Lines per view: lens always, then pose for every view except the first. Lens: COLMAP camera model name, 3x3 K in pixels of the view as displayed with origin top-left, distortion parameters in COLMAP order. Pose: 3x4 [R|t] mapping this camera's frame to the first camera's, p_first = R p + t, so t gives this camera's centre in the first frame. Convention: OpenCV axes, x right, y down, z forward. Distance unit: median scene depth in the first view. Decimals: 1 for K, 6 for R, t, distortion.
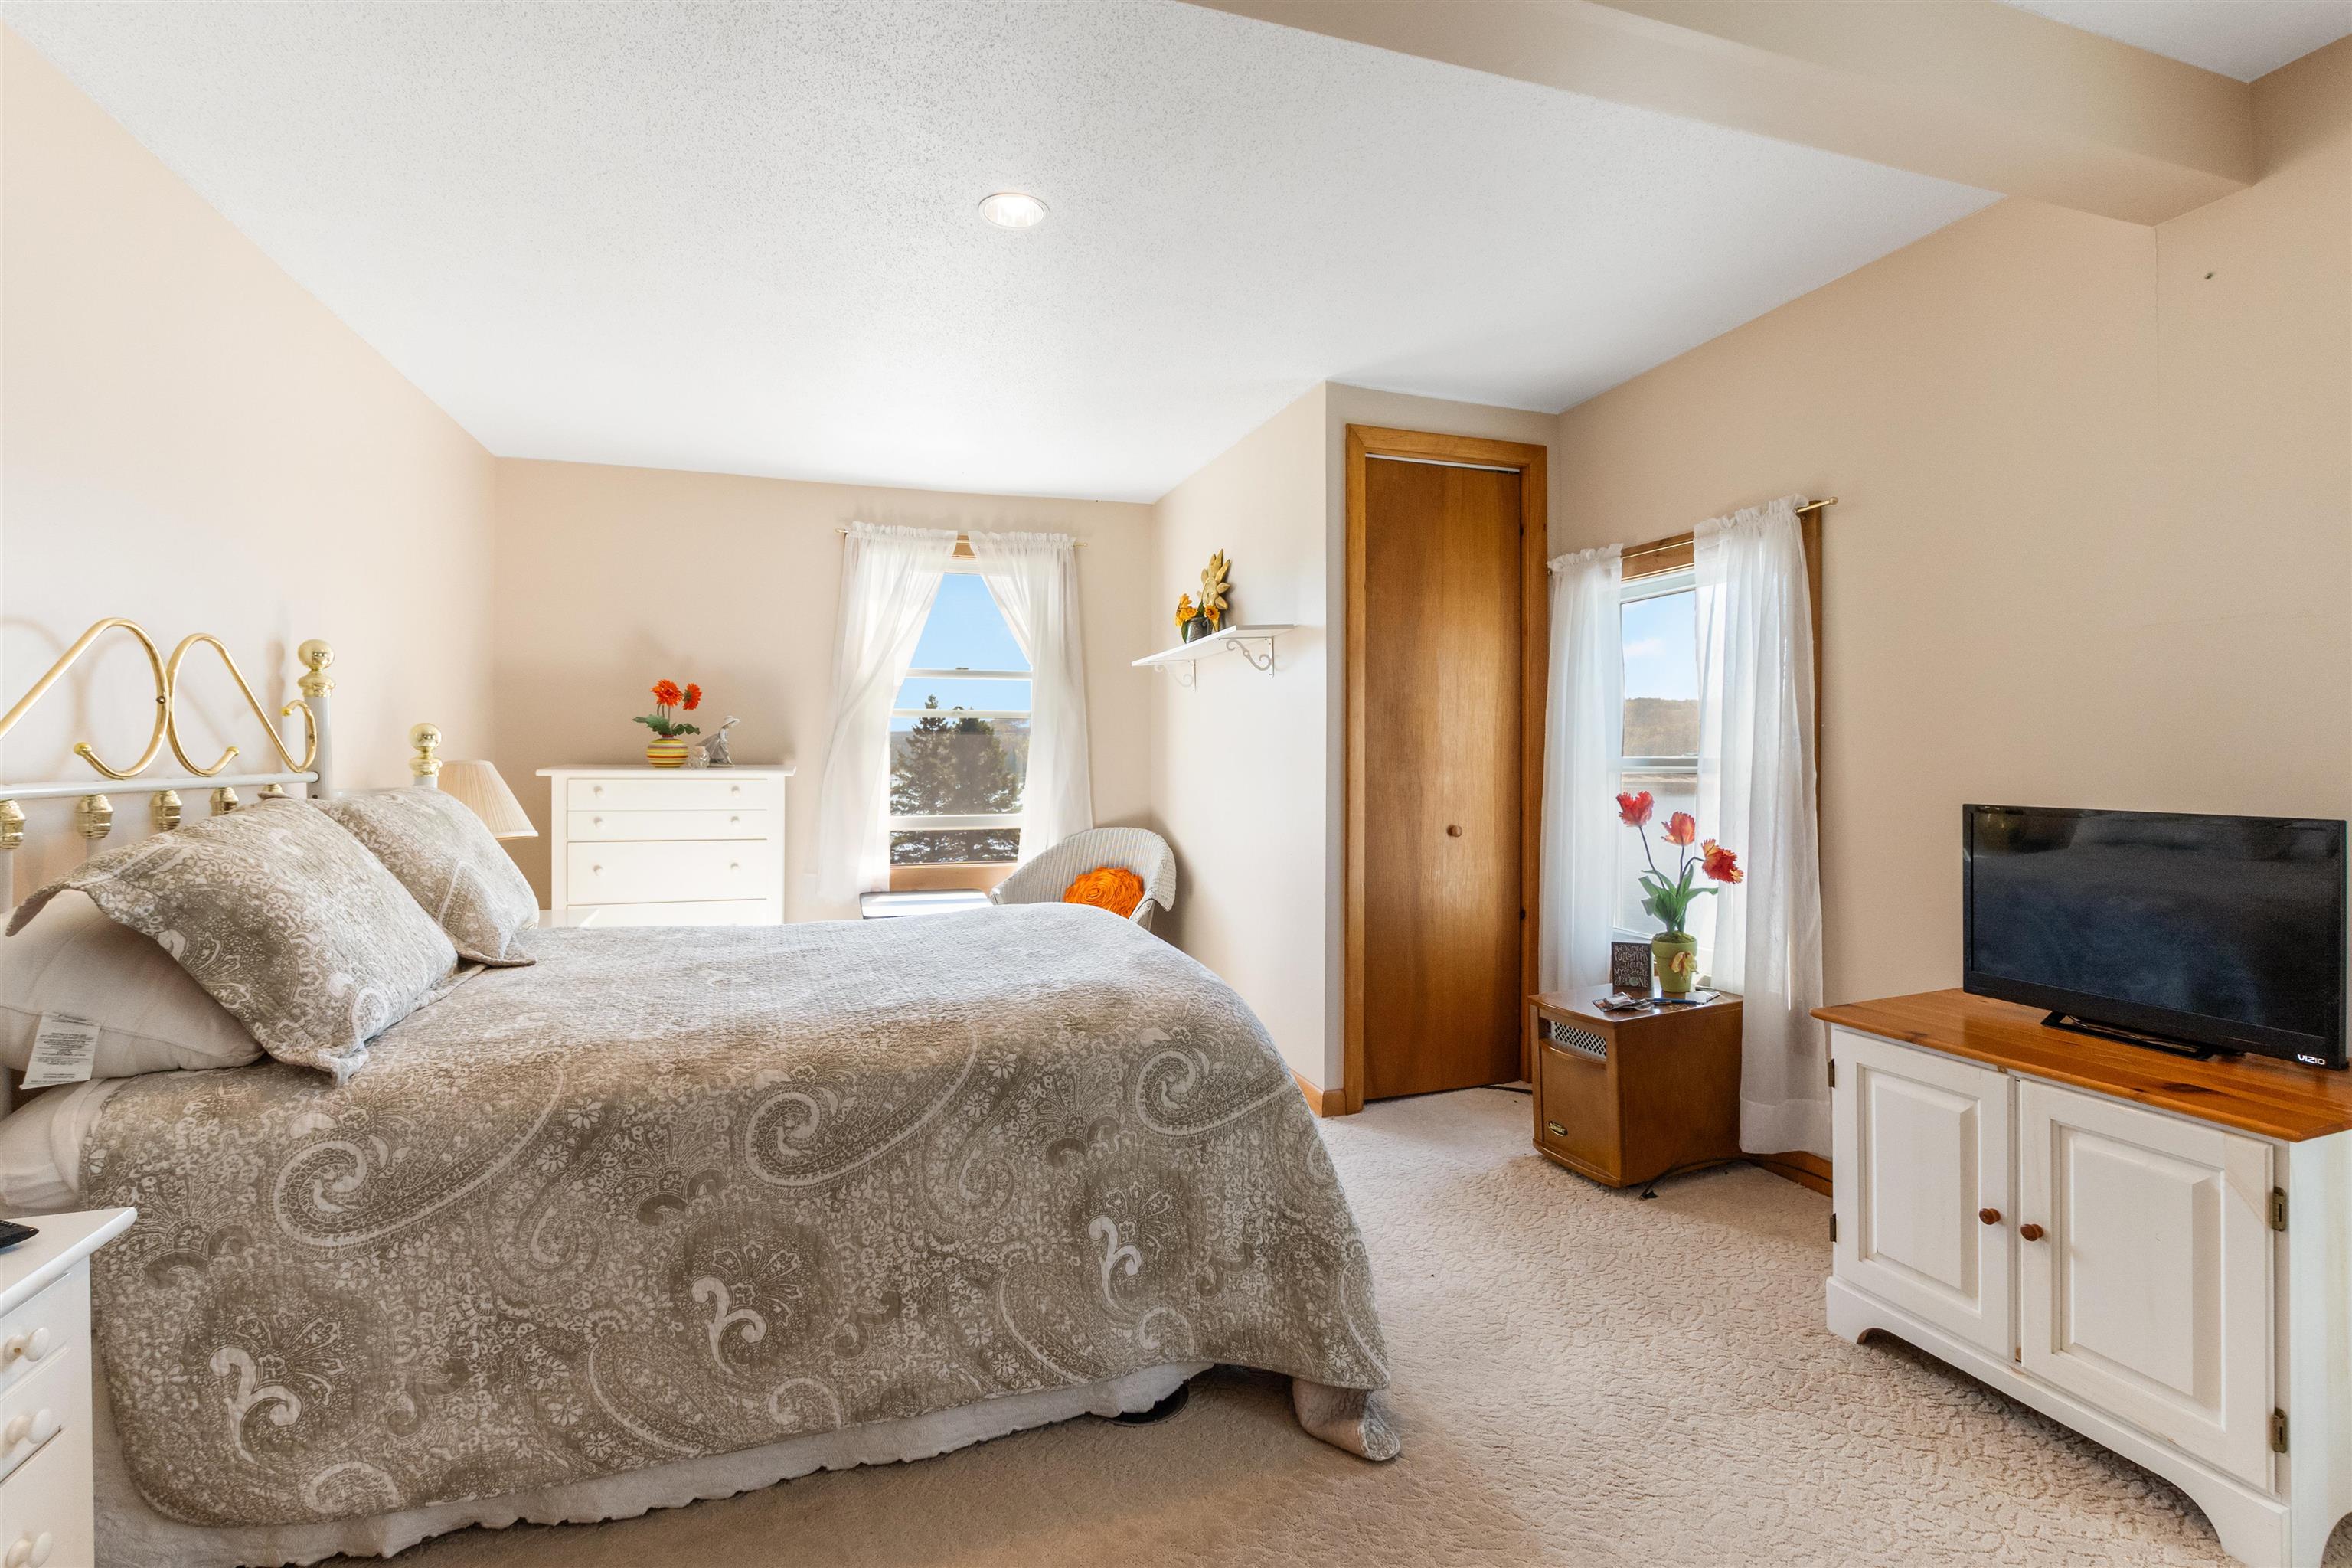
lens RADIAL K [[1073.2, 0, 1049.8], [0, 1073.2, 768.3], [0, 0, 1]] dist [-0.035417, 0.006773]
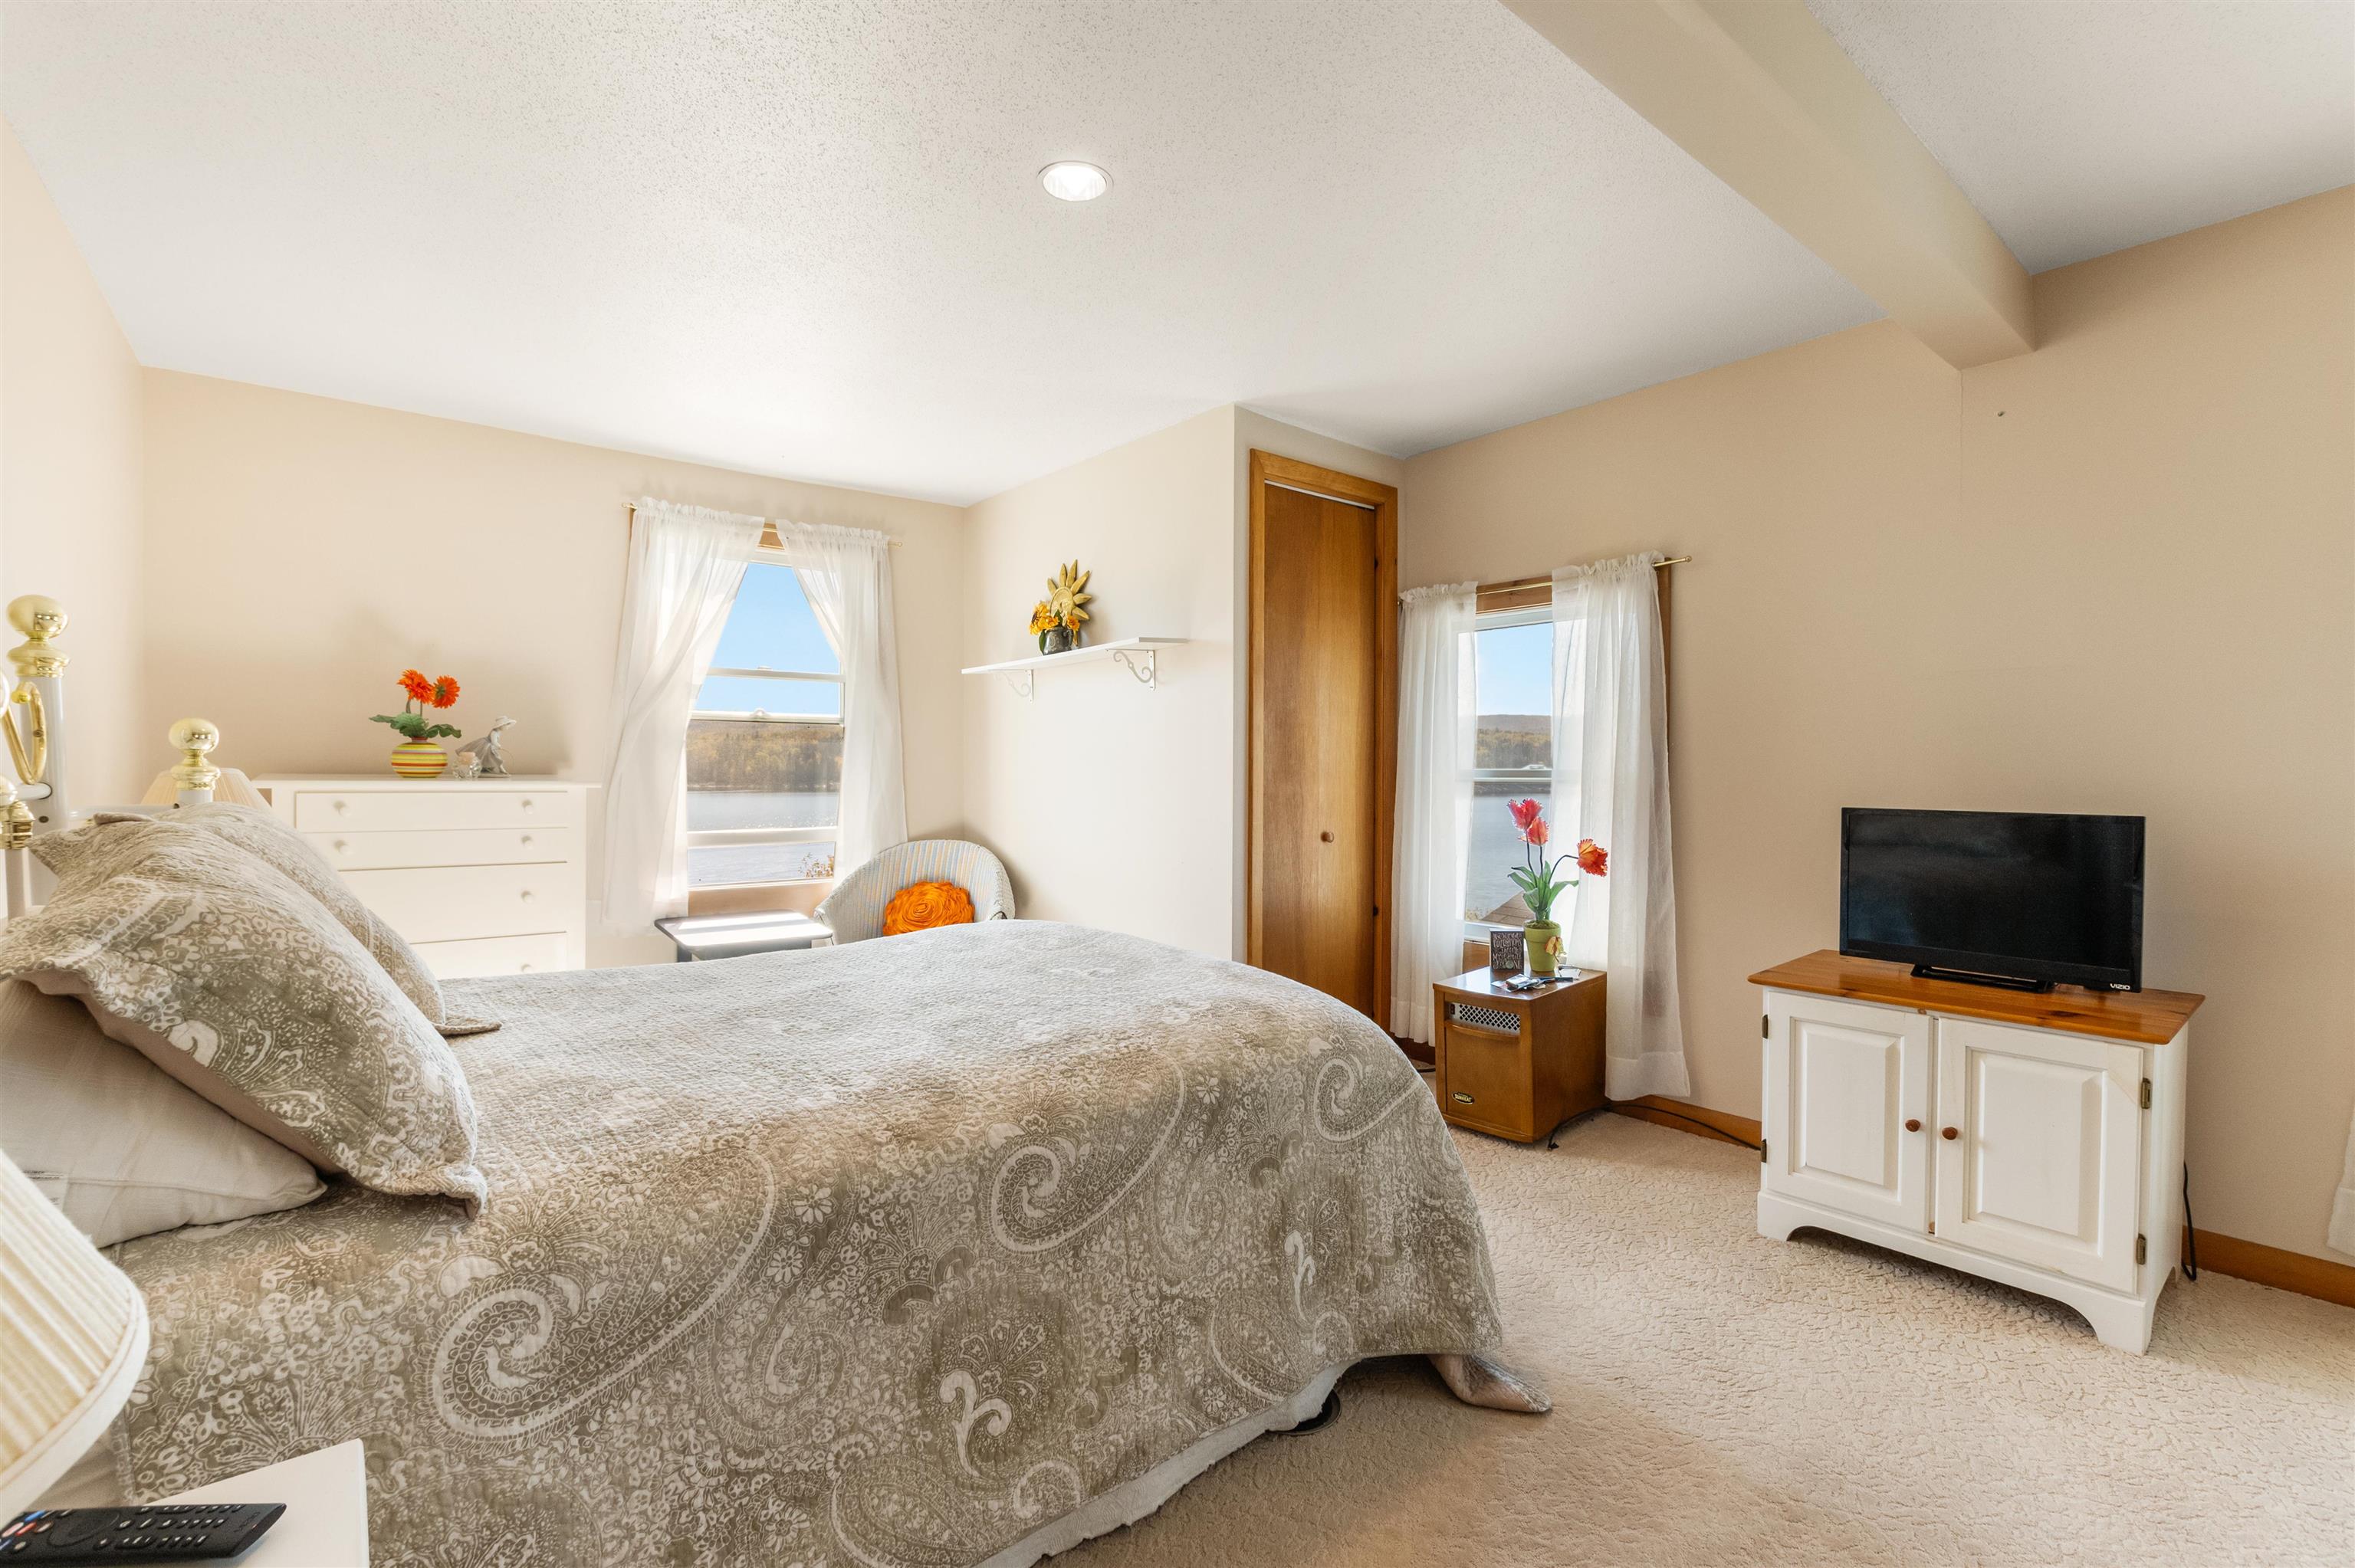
lens RADIAL K [[1074.5, 0, 1083.8], [0, 1074.5, 798.0], [0, 0, 1]] dist [-0.035417, 0.006773]
pose [[0.931011, -0.005928, 0.364944, -0.478958], [-0.000726, 0.999836, 0.018094, -0.000560], [-0.364991, -0.017111, 0.930854, 0.150376]]
